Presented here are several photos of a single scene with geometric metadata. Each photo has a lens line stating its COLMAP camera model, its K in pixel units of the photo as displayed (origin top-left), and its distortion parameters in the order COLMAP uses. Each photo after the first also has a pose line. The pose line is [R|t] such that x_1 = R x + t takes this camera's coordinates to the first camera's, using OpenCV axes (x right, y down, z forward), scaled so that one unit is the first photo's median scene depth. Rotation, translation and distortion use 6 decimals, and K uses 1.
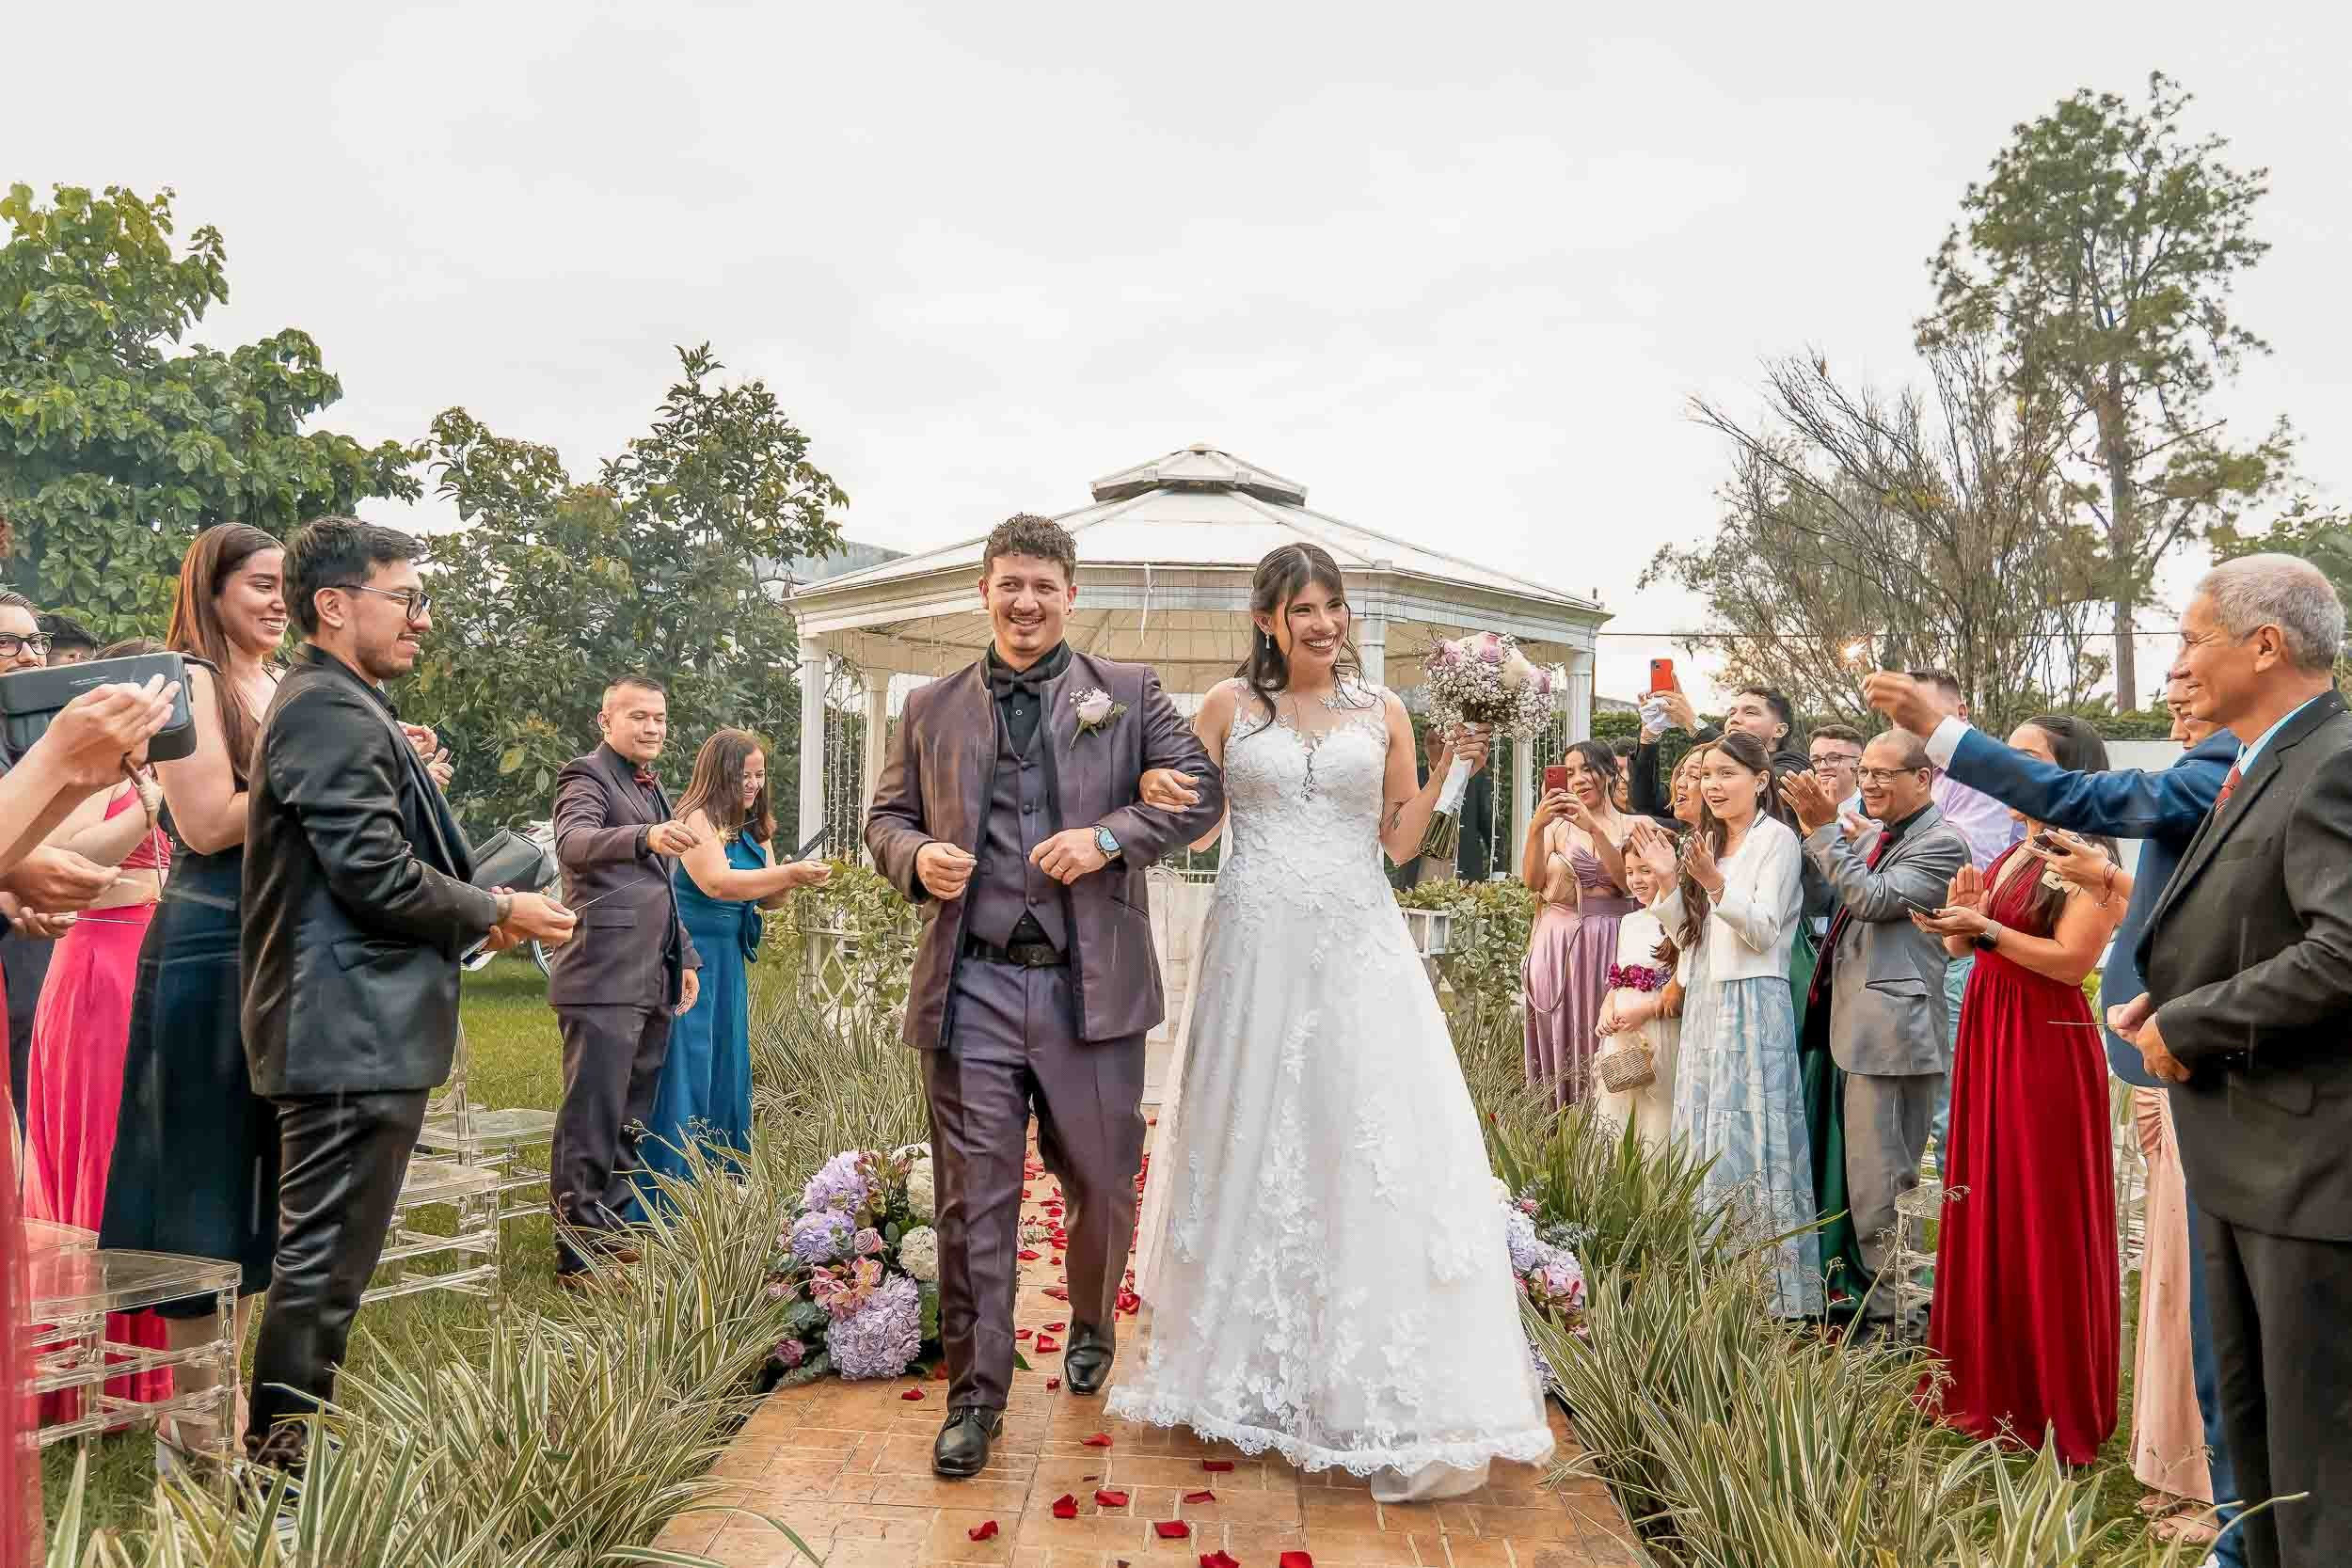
lens RADIAL K [[1736.3, 0, 1178.0], [0, 1736.3, 830.7], [0, 0, 1]] dist [-0.003381, 0.009014]
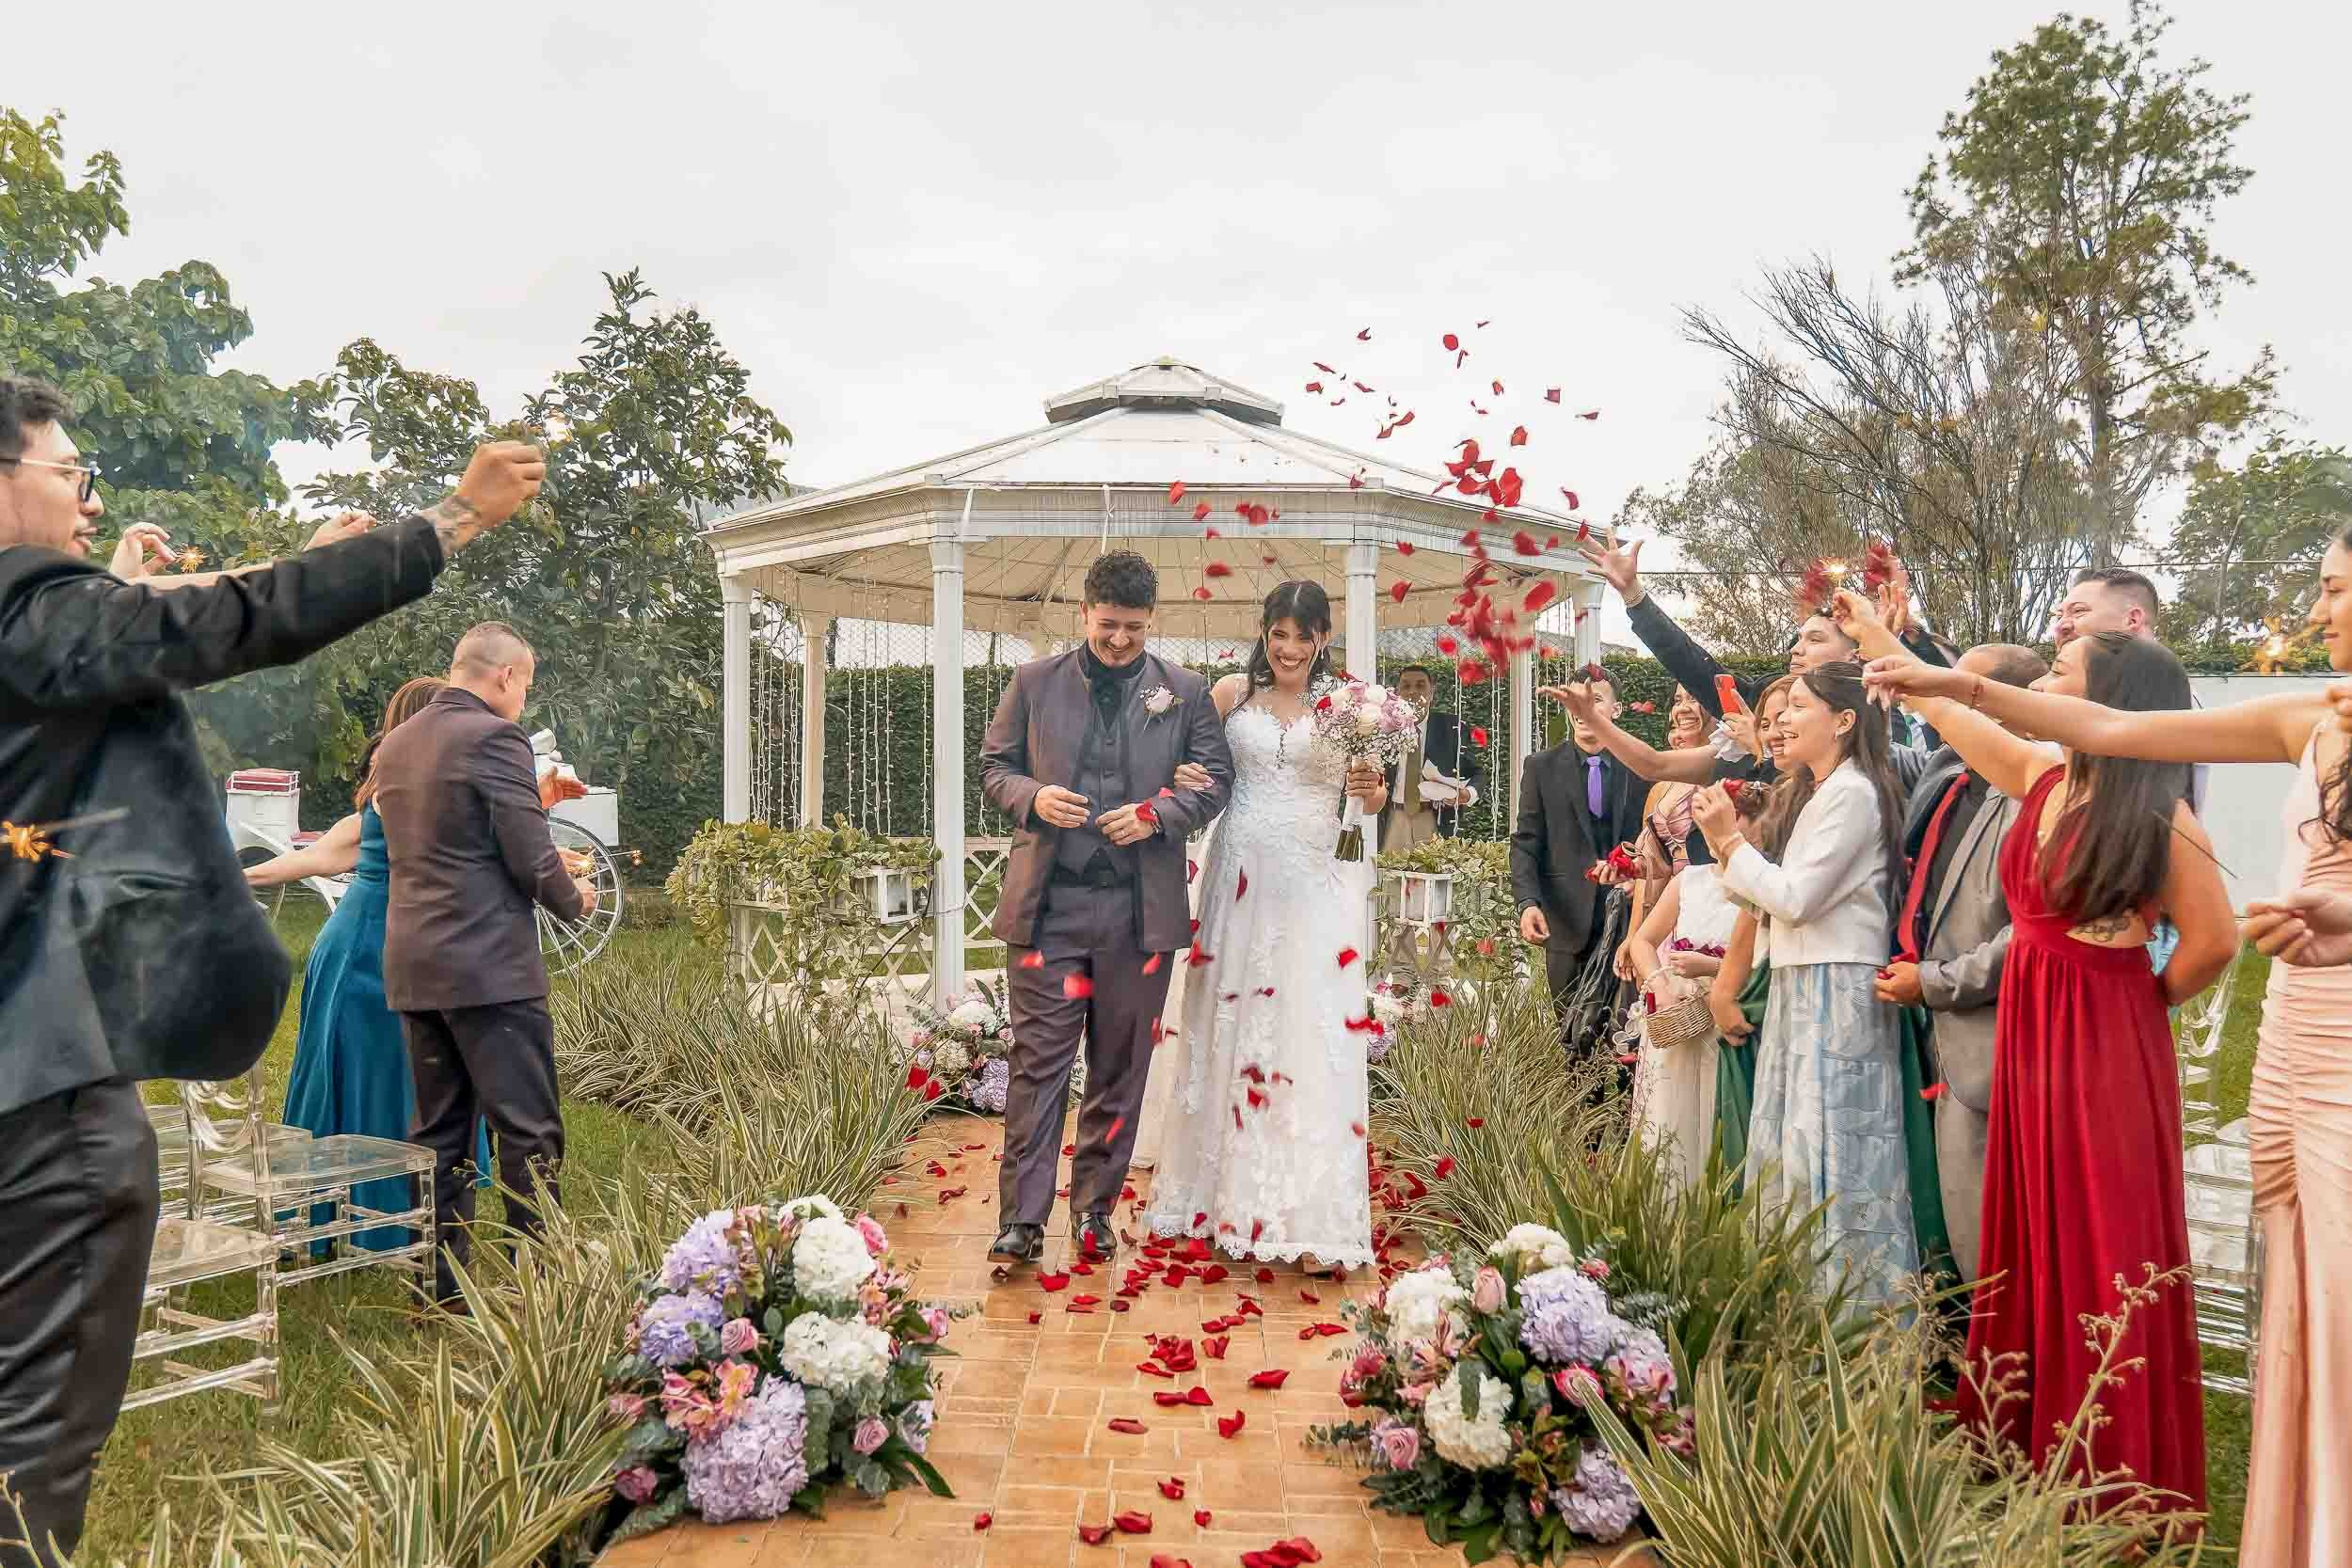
lens RADIAL K [[1634.7, 0, 1170.5], [0, 1634.7, 830.4], [0, 0, 1]] dist [-0.002904, 0.008848]
pose [[0.999851, -0.012801, 0.011545, 0.002105], [0.012442, 0.999452, 0.030679, -0.002016], [-0.011932, -0.030531, 0.999463, 0.105525]]
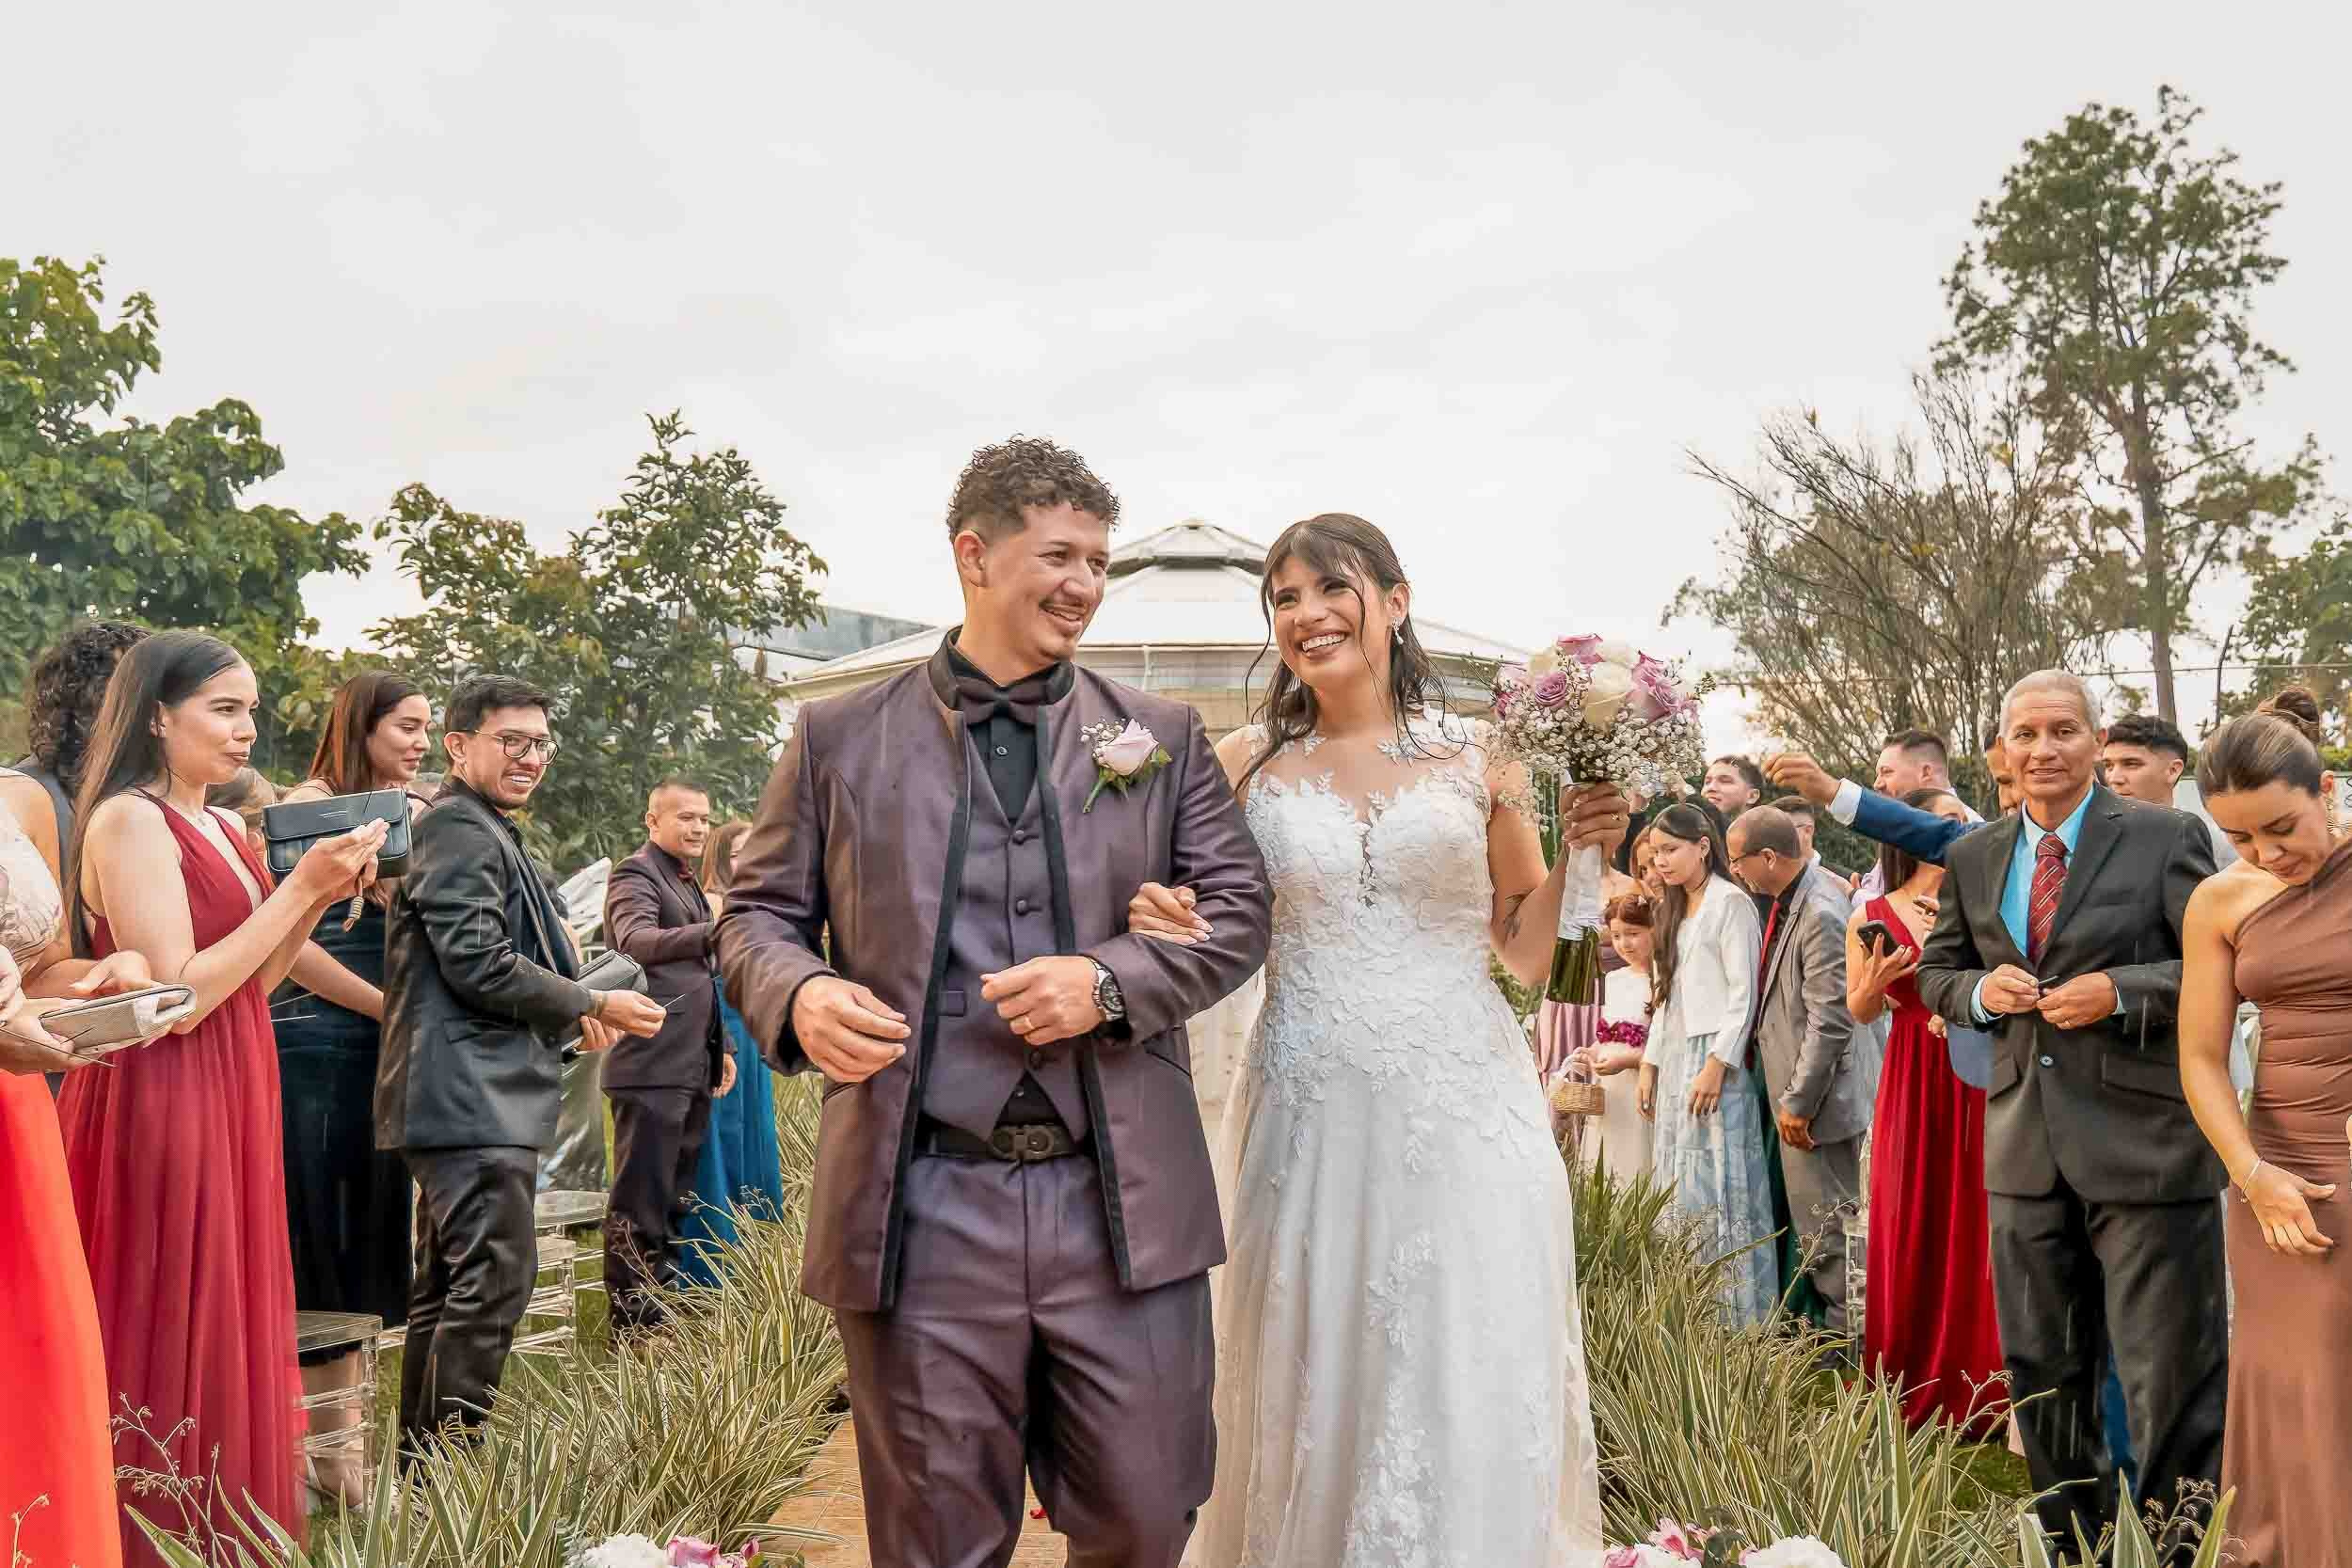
lens RADIAL K [[2027.1, 0, 1264.2], [0, 2027.1, 760.1], [0, 0, 1]] dist [0.002517, -0.003790]
pose [[0.998528, -0.026100, 0.047544, -0.004119], [0.029138, 0.997500, -0.064380, -0.004196], [-0.045745, 0.065670, 0.996792, -0.124330]]
